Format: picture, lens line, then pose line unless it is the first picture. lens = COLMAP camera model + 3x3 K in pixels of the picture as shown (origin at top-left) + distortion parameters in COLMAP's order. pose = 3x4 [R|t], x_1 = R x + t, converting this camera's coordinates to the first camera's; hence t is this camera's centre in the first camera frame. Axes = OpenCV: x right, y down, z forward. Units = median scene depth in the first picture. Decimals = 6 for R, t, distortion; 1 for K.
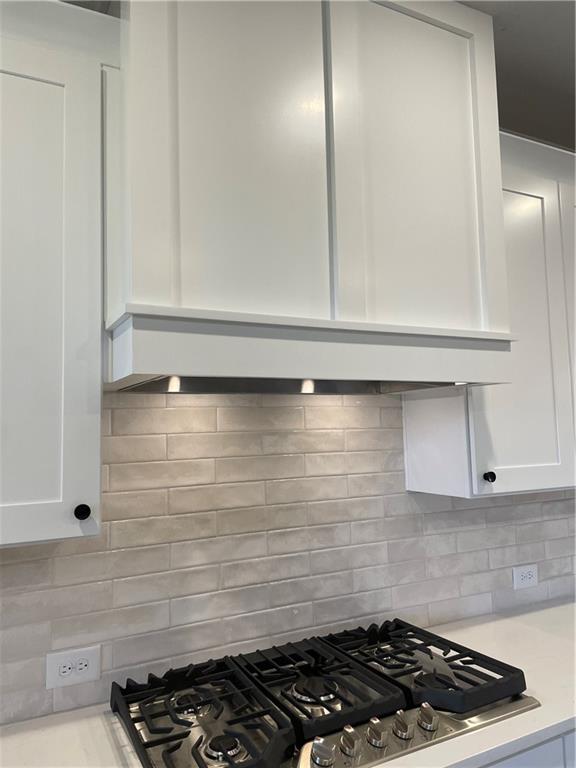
lens RADIAL K [[575.8, 0, 288.0], [0, 575.8, 384.0], [0, 0, 1]] dist [0.117828, -0.165089]
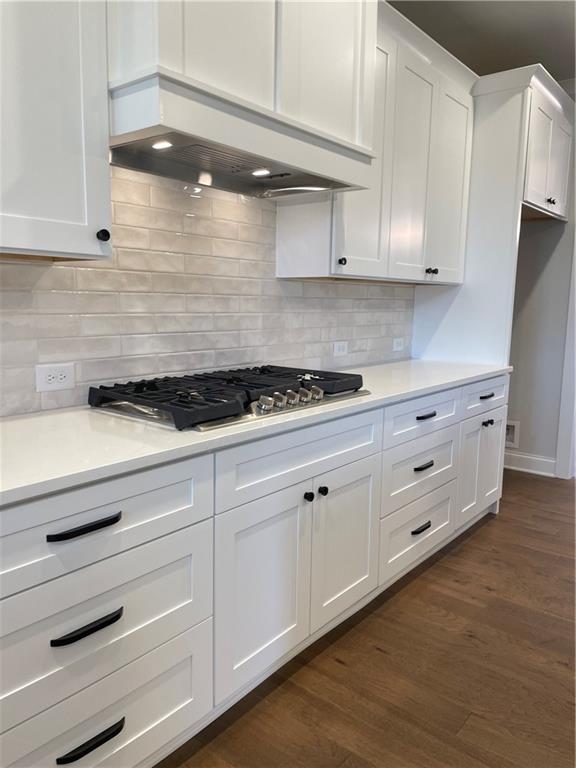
lens RADIAL K [[575.8, 0, 288.0], [0, 575.8, 384.0], [0, 0, 1]] dist [0.117828, -0.165089]
pose [[0.918950, -0.016273, 0.394037, -0.337481], [-0.071827, 0.975531, 0.207798, 0.165154], [-0.387777, -0.219258, 0.895296, -0.280857]]
